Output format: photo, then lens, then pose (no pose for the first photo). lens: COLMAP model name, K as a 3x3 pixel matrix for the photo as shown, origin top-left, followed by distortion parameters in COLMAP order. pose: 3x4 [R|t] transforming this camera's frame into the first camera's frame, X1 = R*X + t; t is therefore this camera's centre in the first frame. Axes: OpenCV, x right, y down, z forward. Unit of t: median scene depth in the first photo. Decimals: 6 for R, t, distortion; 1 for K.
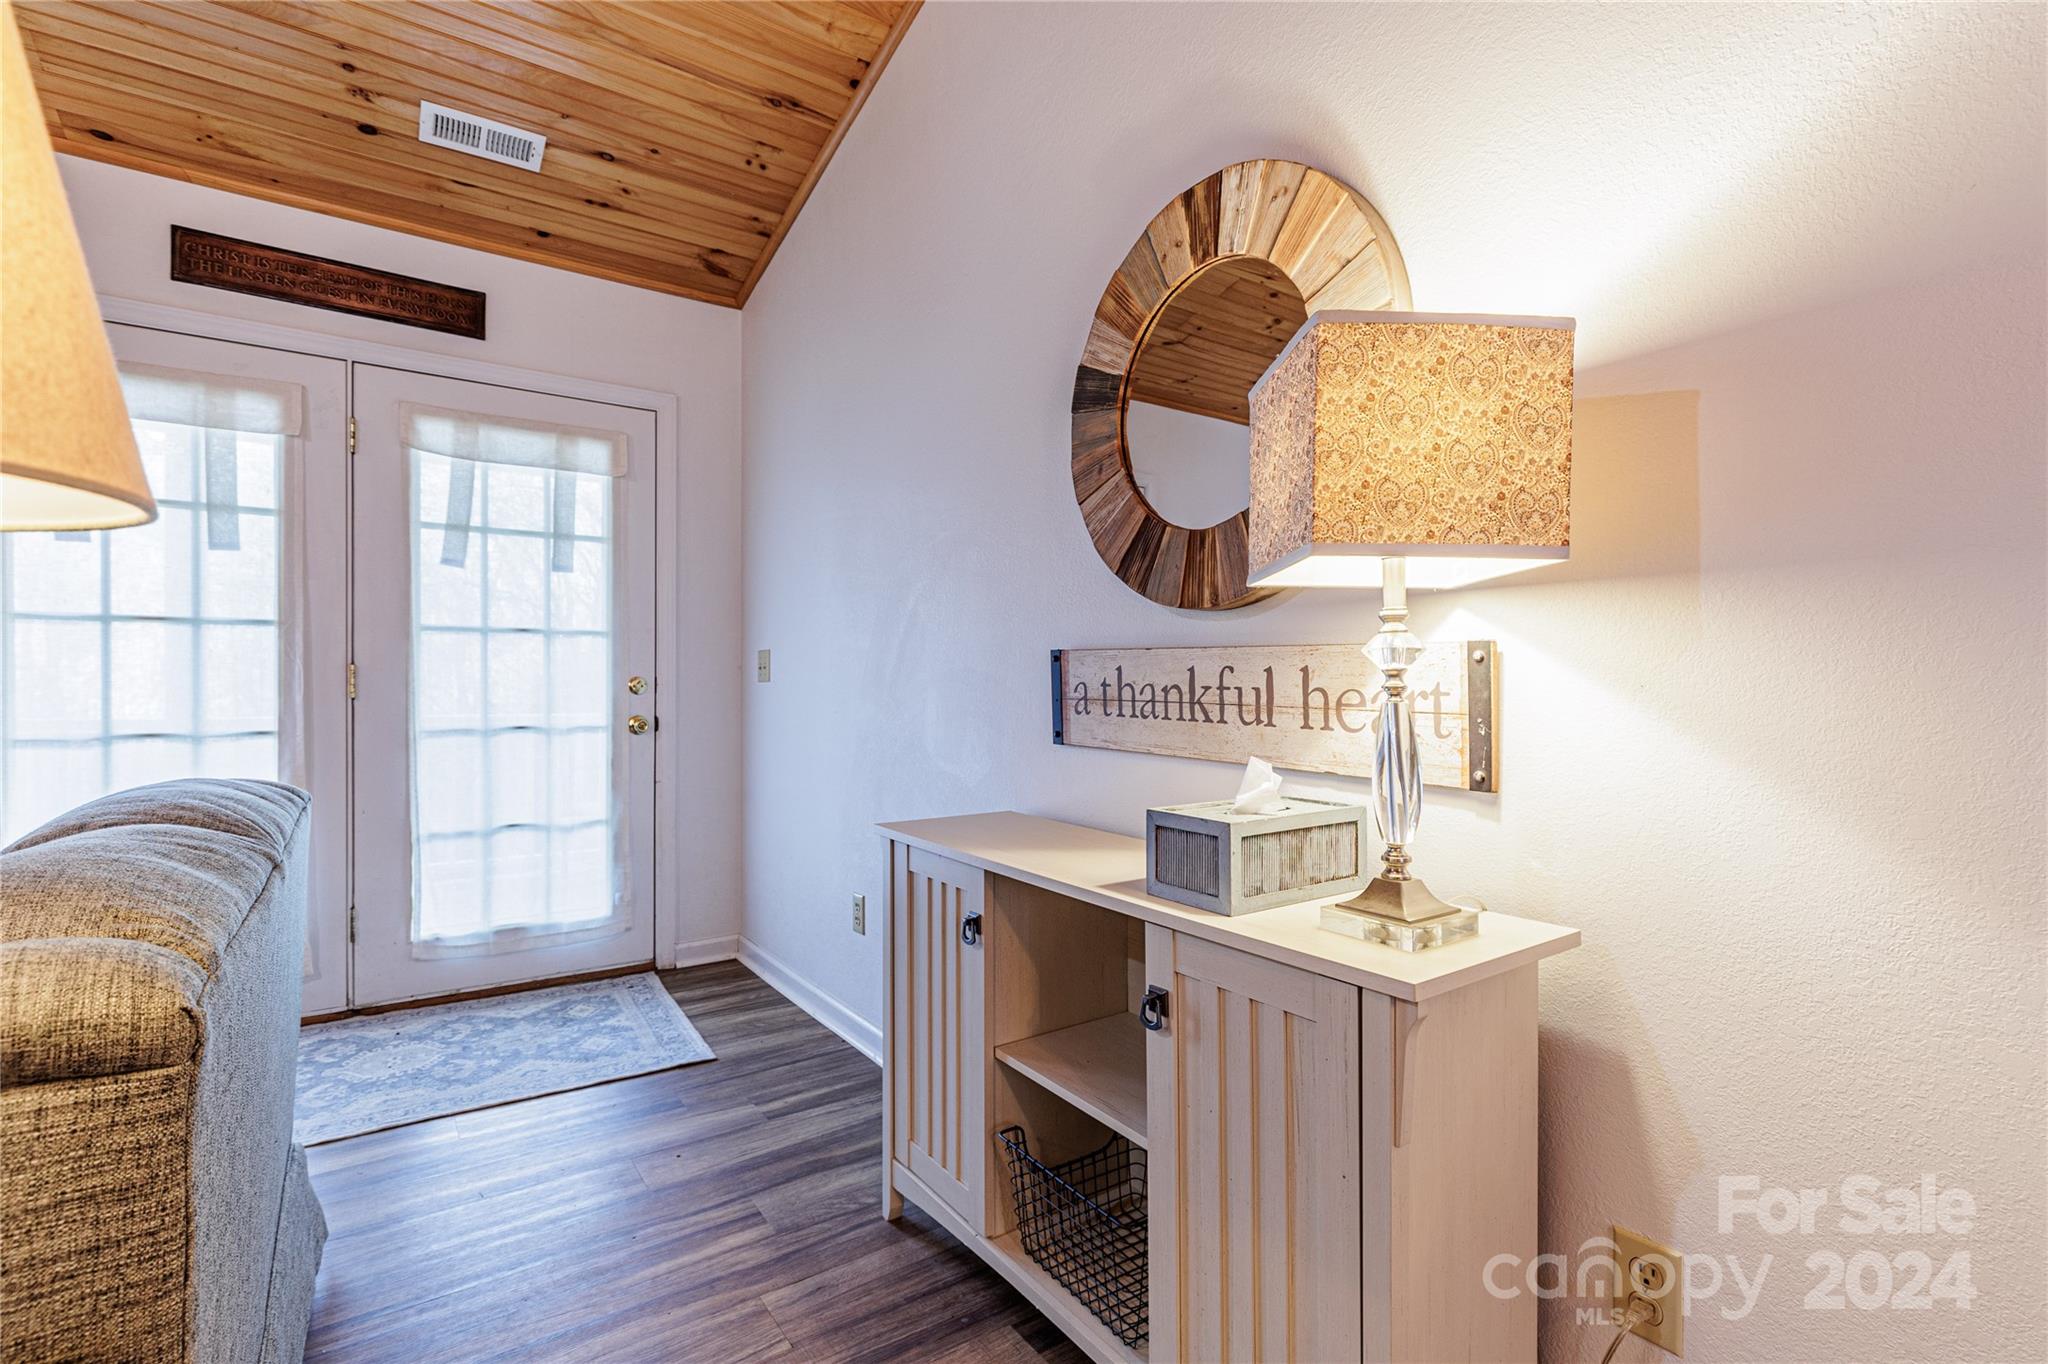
lens RADIAL K [[917.9, 0, 1017.2], [0, 917.9, 673.0], [0, 0, 1]] dist [0.012906, -0.003661]
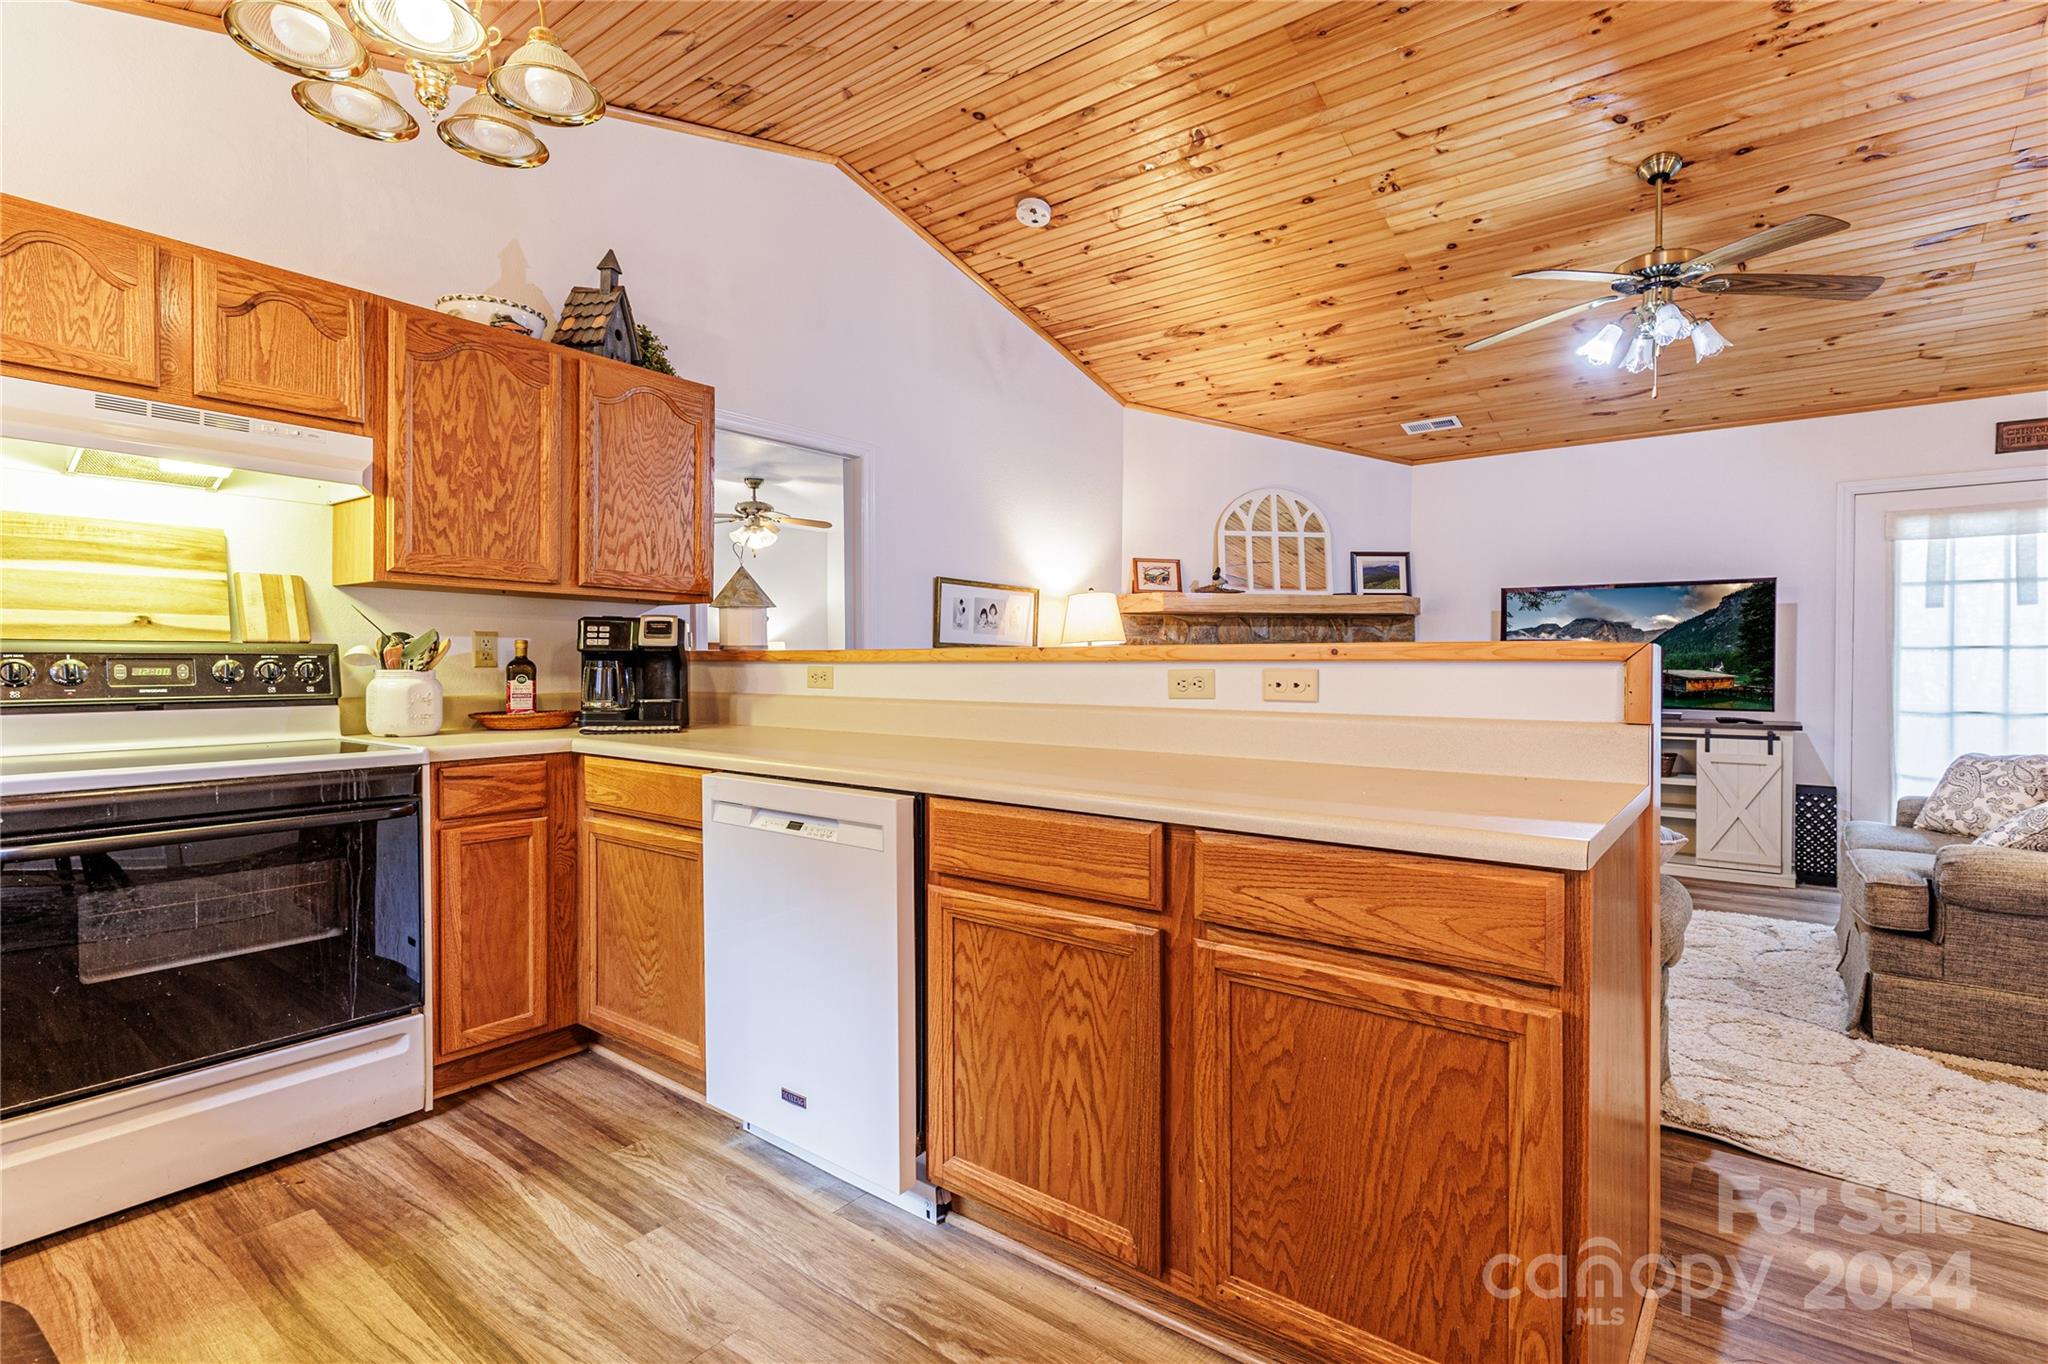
lens RADIAL K [[917.9, 0, 988.4], [0, 917.9, 670.7], [0, 0, 1]] dist [0.012906, -0.003661]
pose [[0.257442, 0.006369, -0.966273, 0.305648], [0.006814, 0.999941, 0.008406, -0.040341], [0.966270, -0.008748, 0.257384, -1.317983]]
